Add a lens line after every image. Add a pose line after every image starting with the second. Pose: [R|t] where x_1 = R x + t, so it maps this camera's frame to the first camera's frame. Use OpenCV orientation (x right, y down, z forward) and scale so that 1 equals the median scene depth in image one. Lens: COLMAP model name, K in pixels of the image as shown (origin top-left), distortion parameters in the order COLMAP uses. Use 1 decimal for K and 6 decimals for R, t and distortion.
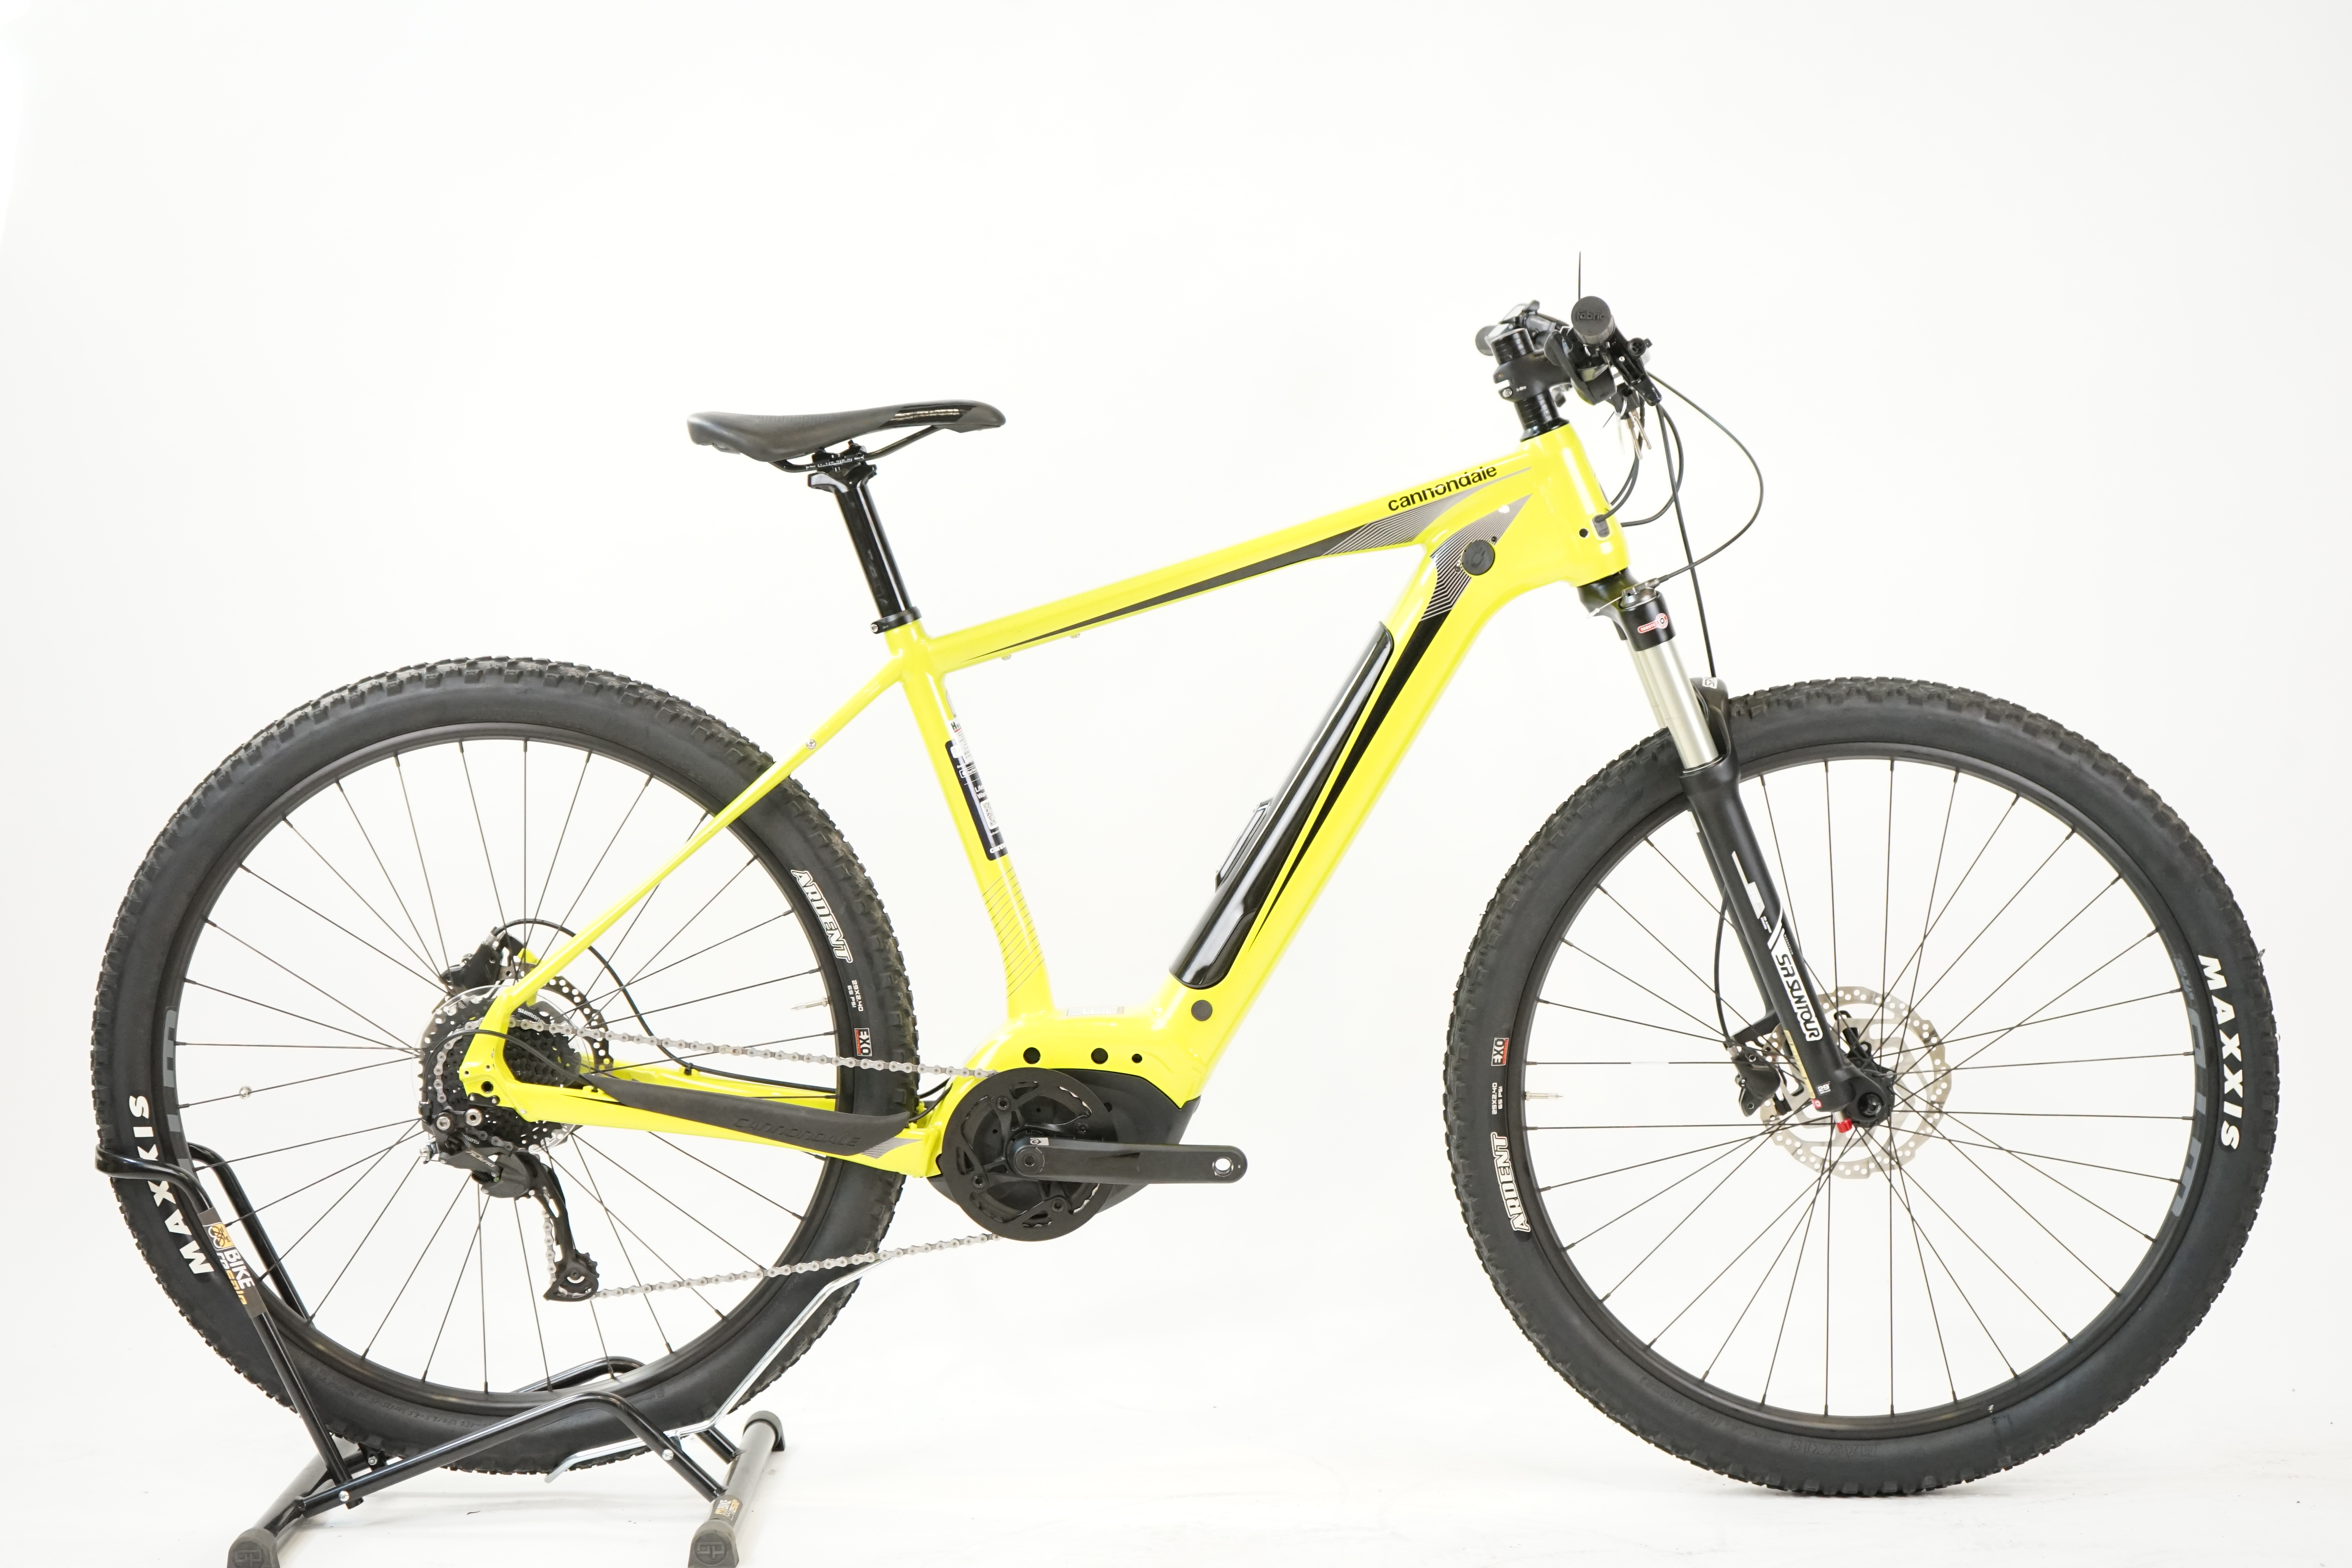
lens RADIAL K [[3784.2, 0, 1183.4], [0, 3784.2, 803.3], [0, 0, 1]] dist [-0.003367, 0.000000]
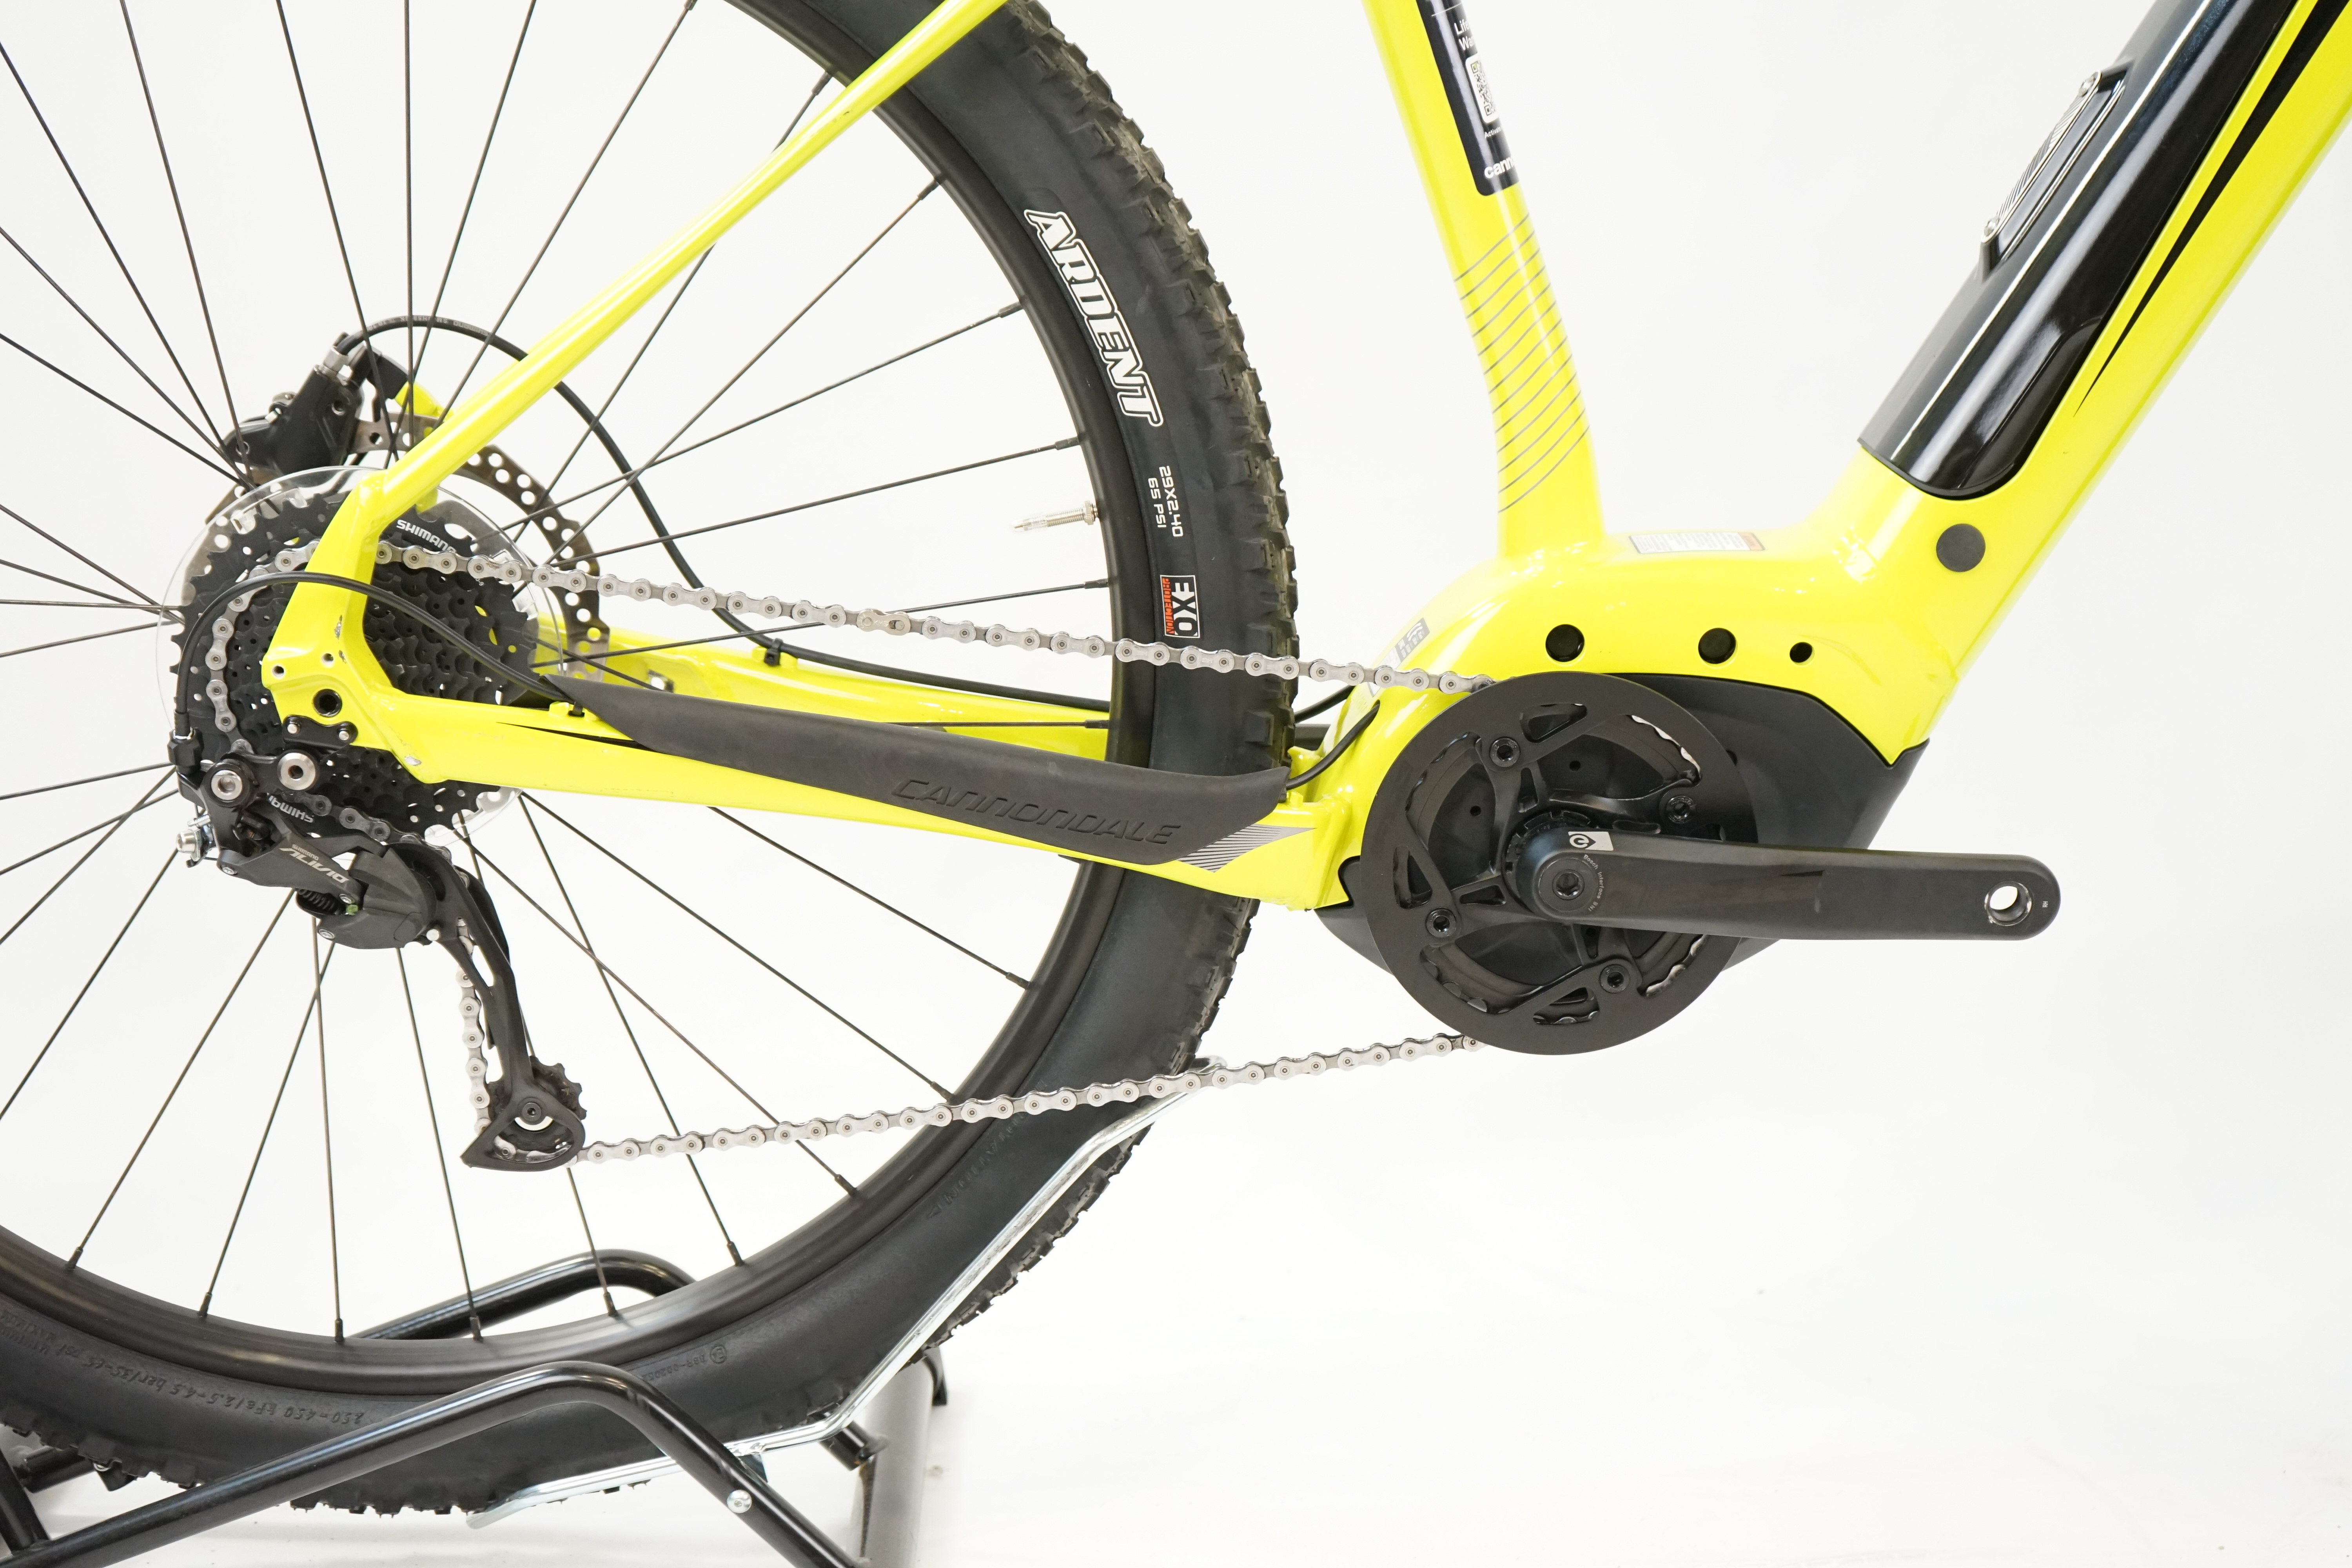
lens RADIAL K [[3784.2, 0, 1186.5], [0, 3784.2, 789.7], [0, 0, 1]] dist [-0.003367, 0.000000]
pose [[0.999526, 0.012307, 0.028234, -0.096424], [-0.016043, 0.990553, 0.136191, 0.024000], [-0.026291, -0.136579, 0.990280, 0.559243]]
